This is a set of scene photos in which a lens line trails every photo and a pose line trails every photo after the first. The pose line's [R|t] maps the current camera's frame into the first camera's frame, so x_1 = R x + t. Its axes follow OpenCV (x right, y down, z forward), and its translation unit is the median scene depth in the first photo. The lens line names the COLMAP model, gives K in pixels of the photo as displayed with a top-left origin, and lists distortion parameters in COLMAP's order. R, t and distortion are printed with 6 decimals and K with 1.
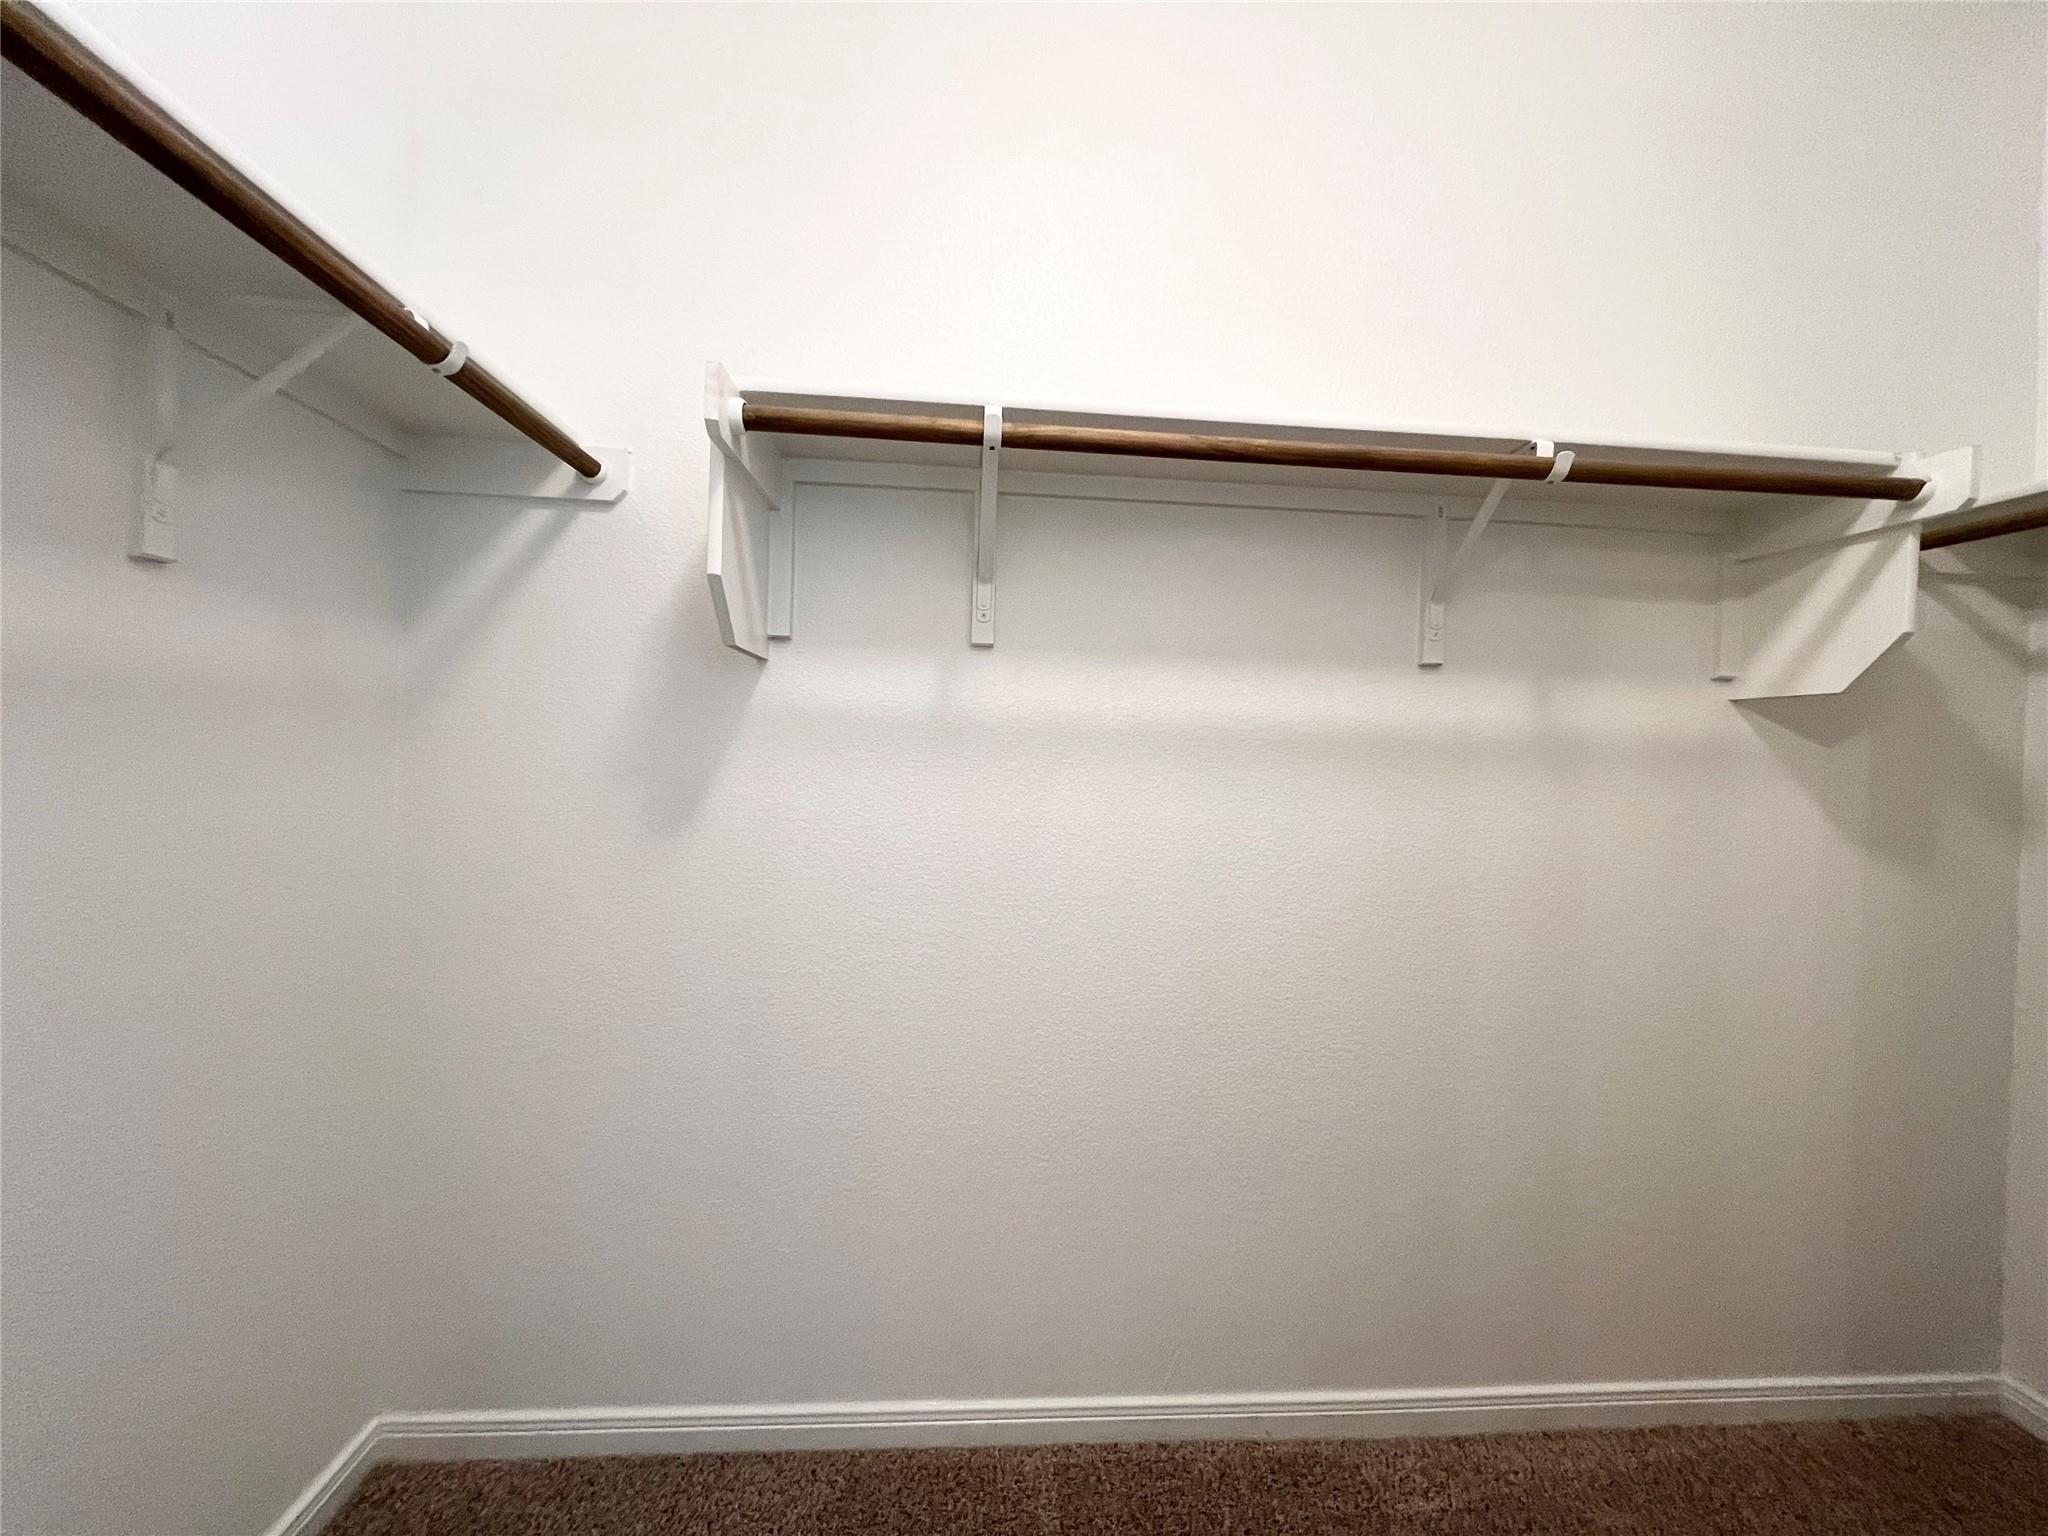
lens RADIAL K [[822.8, 0, 1017.9], [0, 822.8, 769.5], [0, 0, 1]] dist [-0.003746, 0.000647]
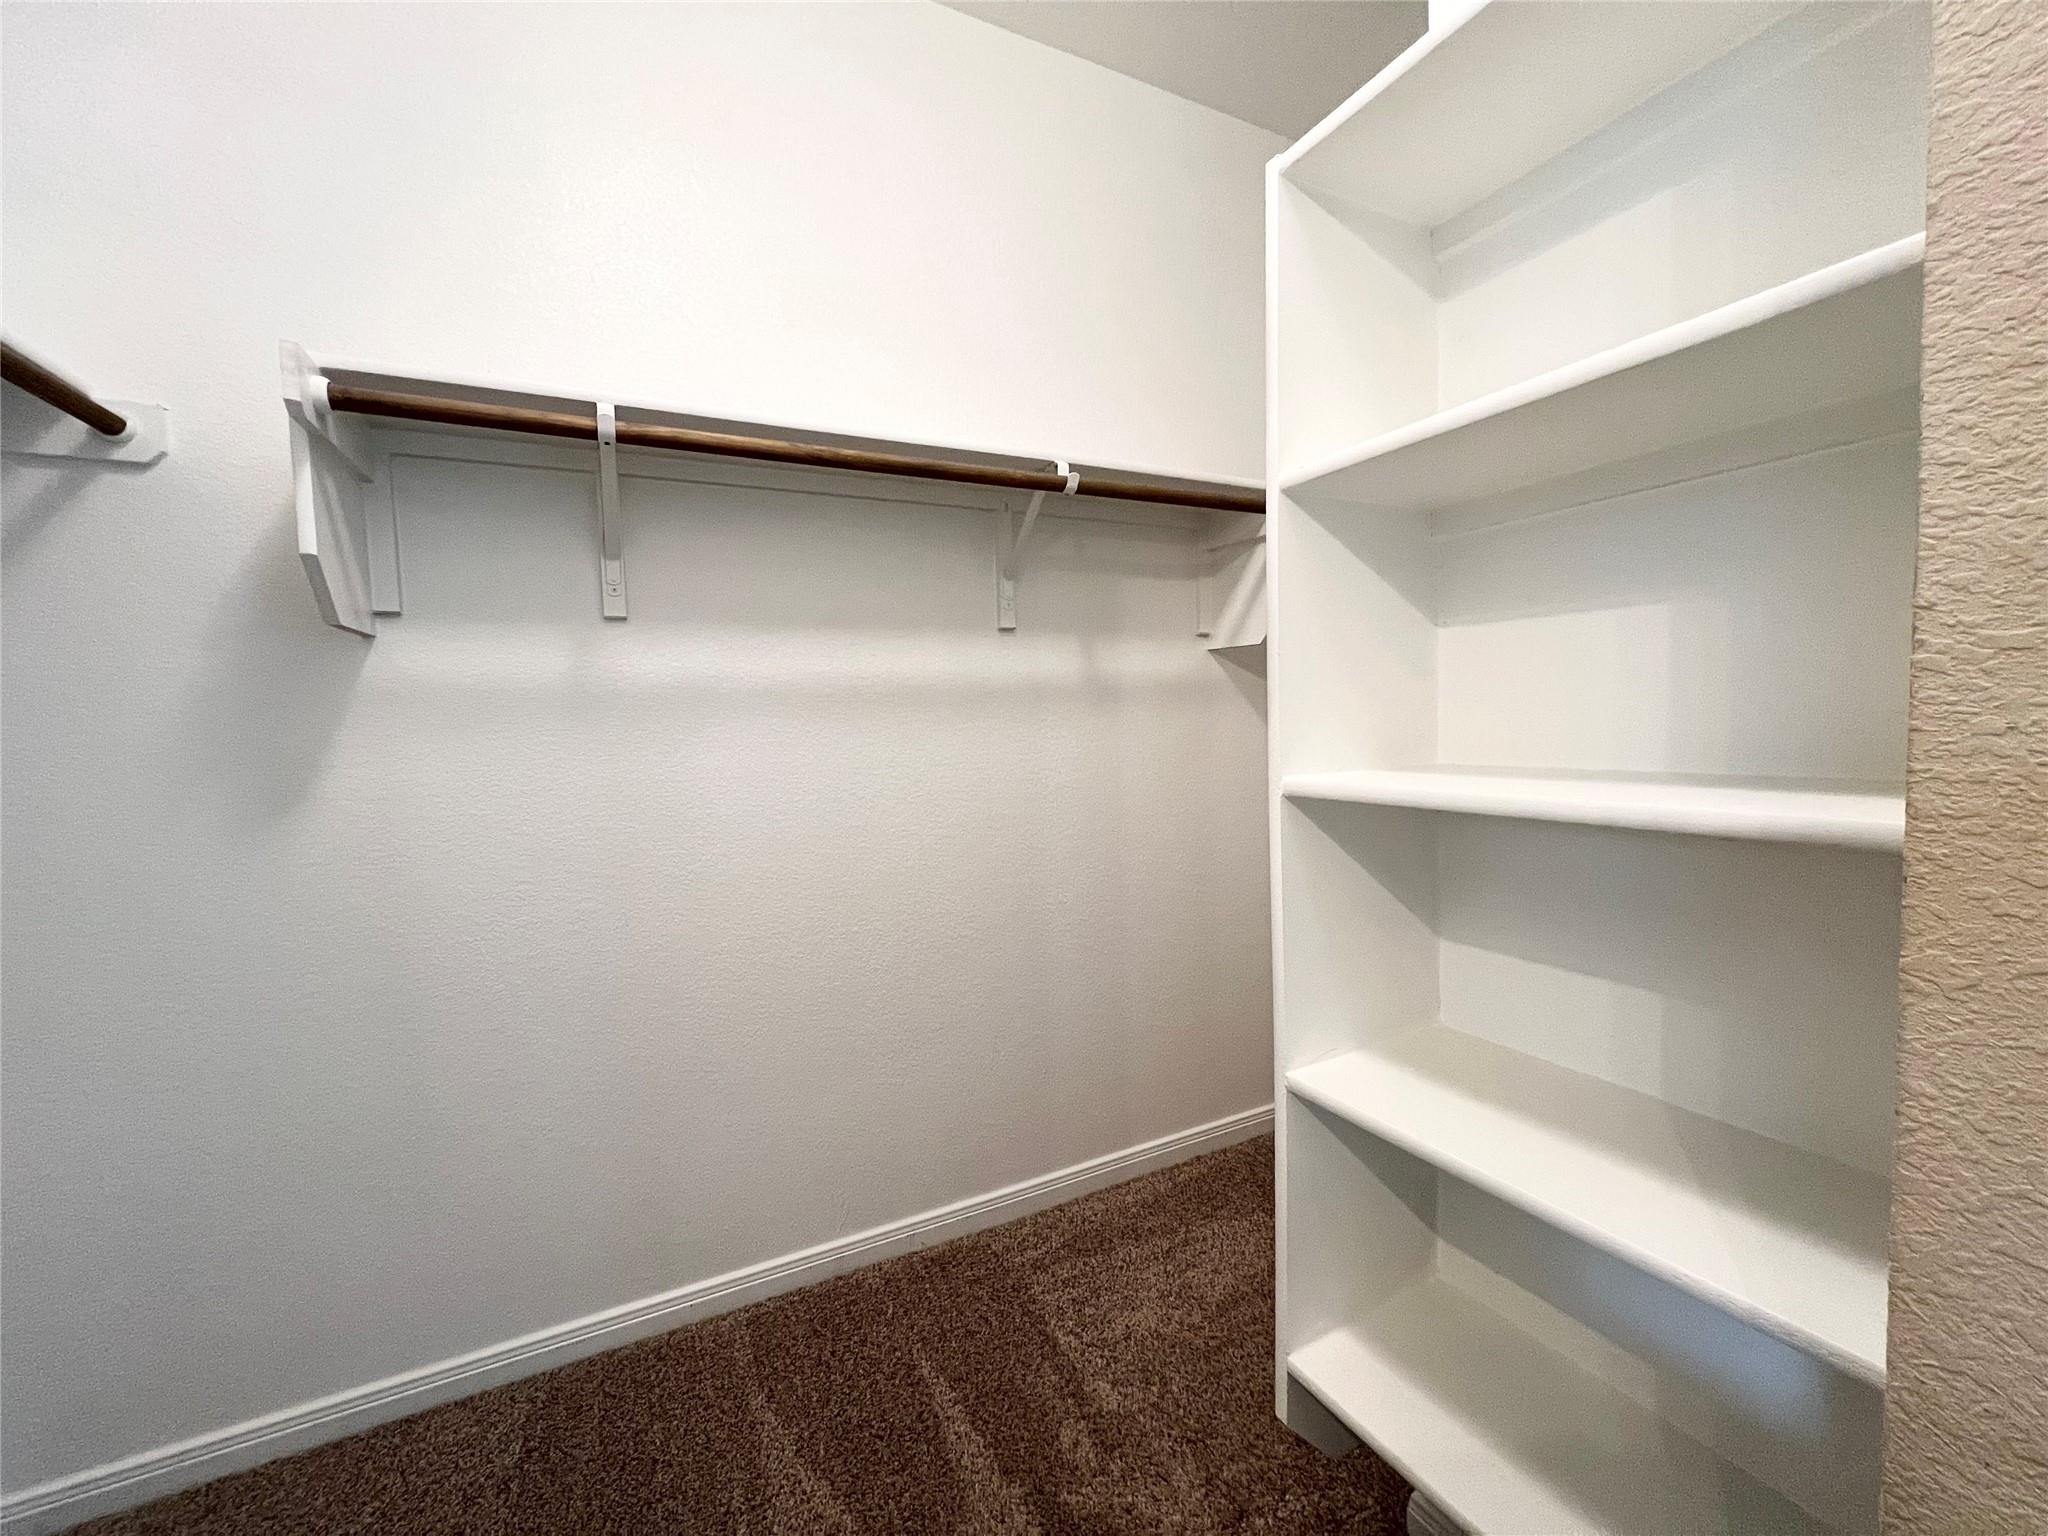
lens RADIAL K [[822.8, 0, 1020.2], [0, 822.8, 766.1], [0, 0, 1]] dist [-0.003746, 0.000647]
pose [[0.921858, -0.080015, 0.379176, 0.022666], [0.061399, 0.996250, 0.060957, 0.009153], [-0.382632, -0.032913, 0.923314, -0.211561]]
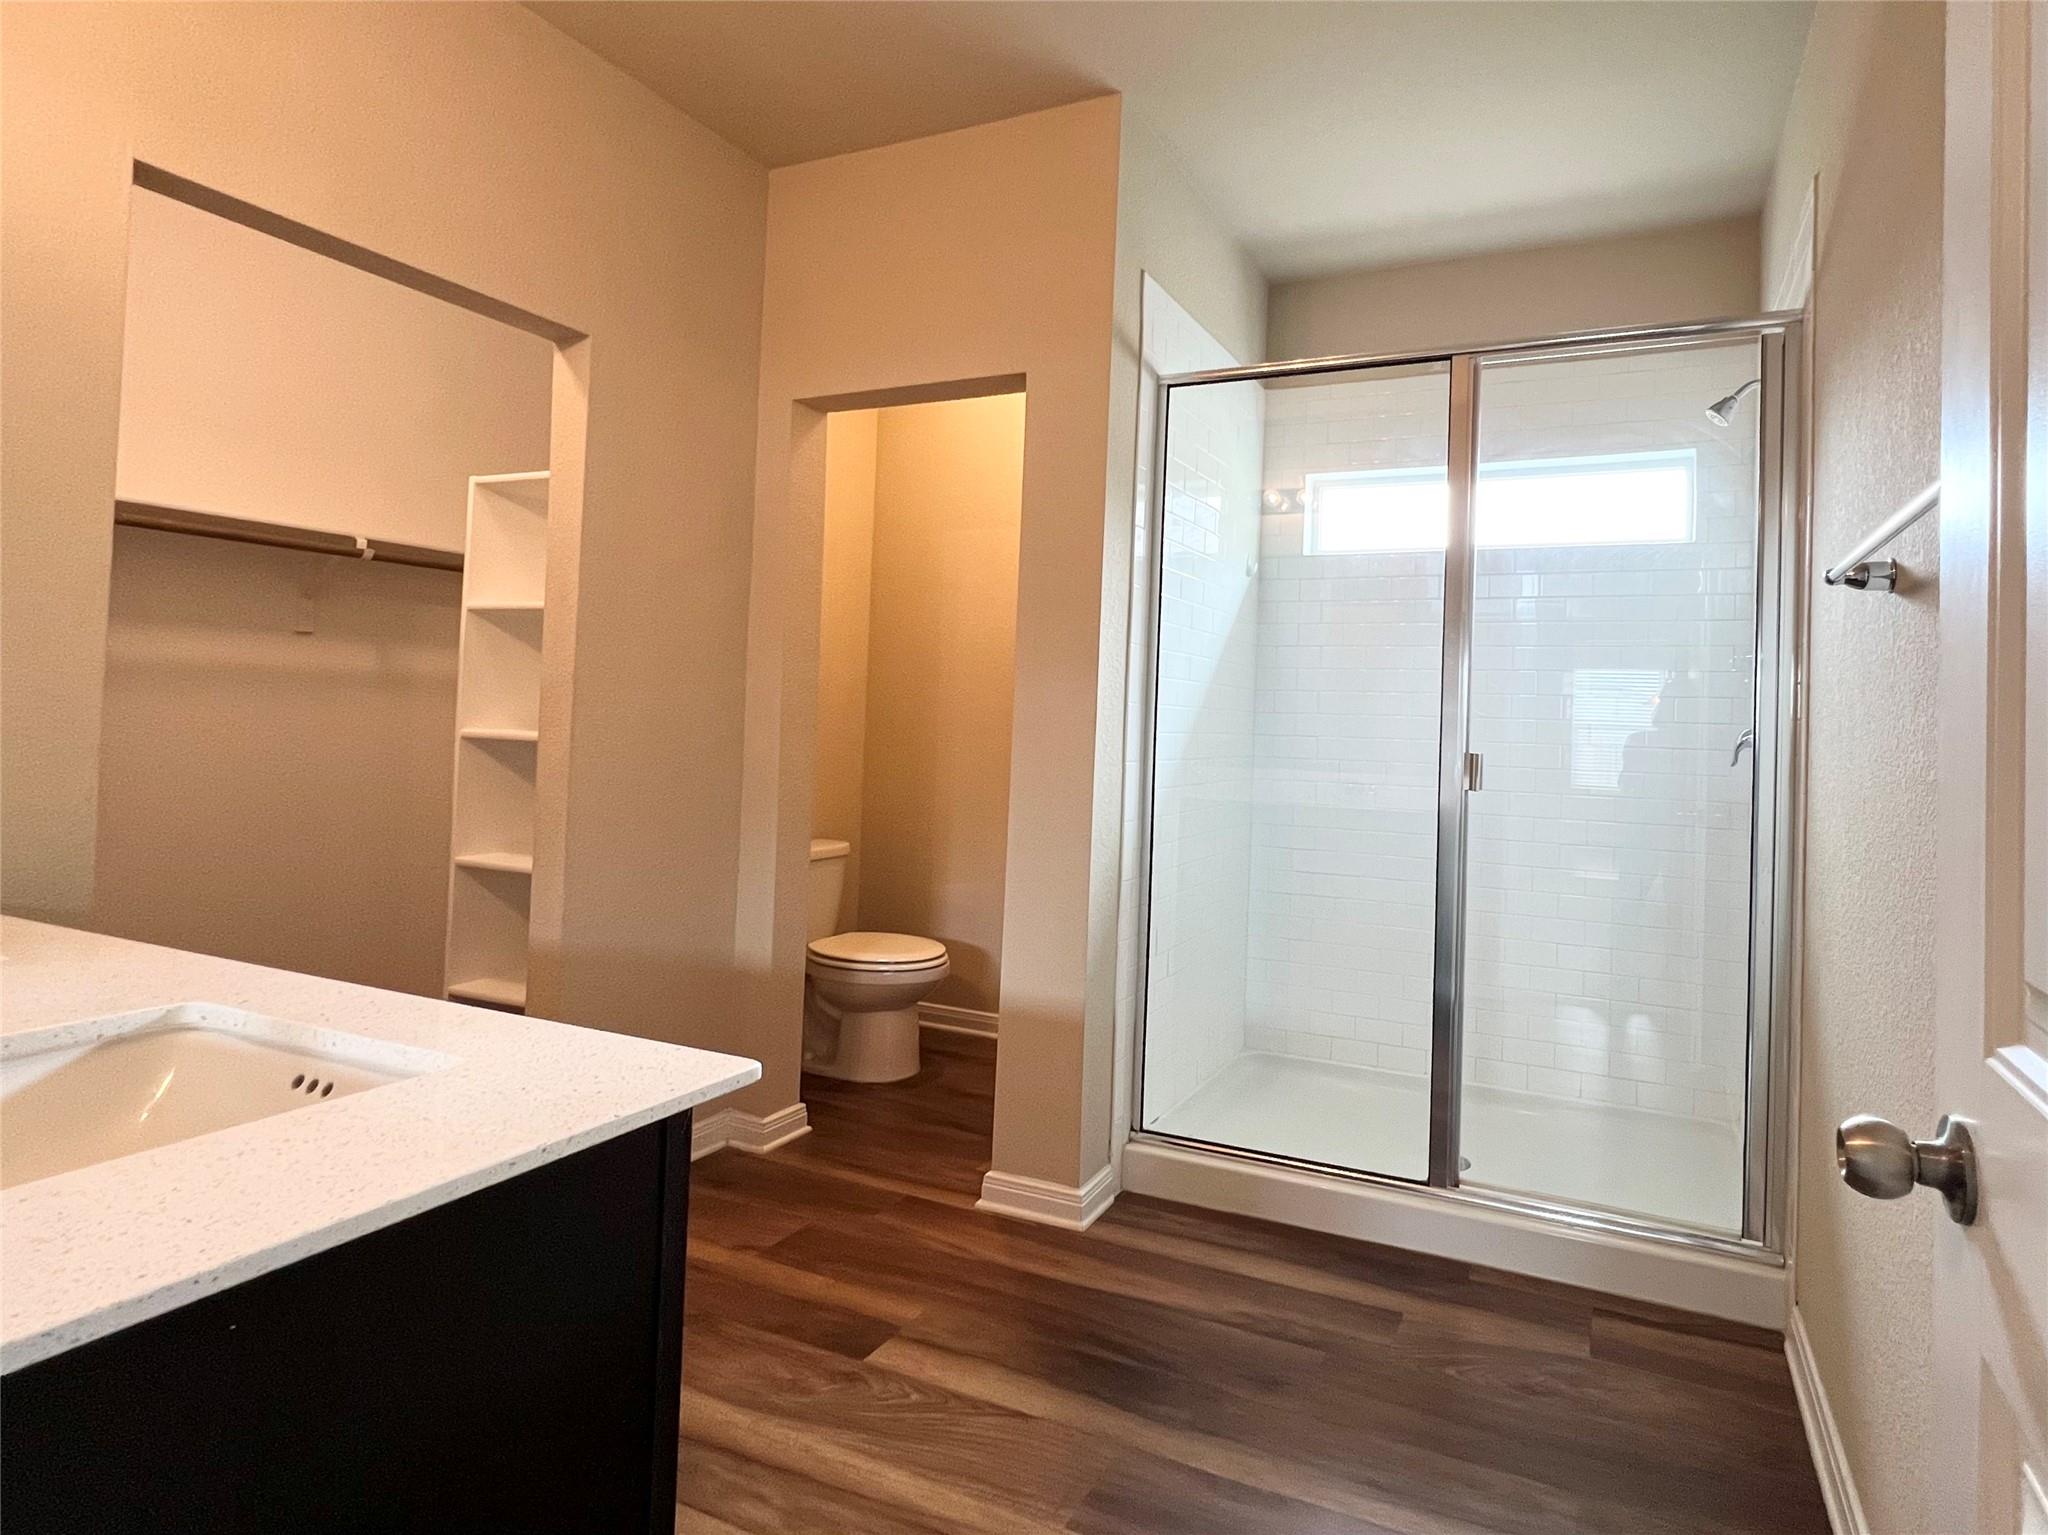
lens RADIAL K [[822.8, 0, 1128.8], [0, 822.8, 706.5], [0, 0, 1]] dist [-0.003746, 0.000647]
pose [[0.393798, -0.008118, 0.919161, -0.495585], [-0.007121, 0.999904, 0.011882, 0.000653], [-0.919169, -0.011225, 0.393703, -1.537194]]
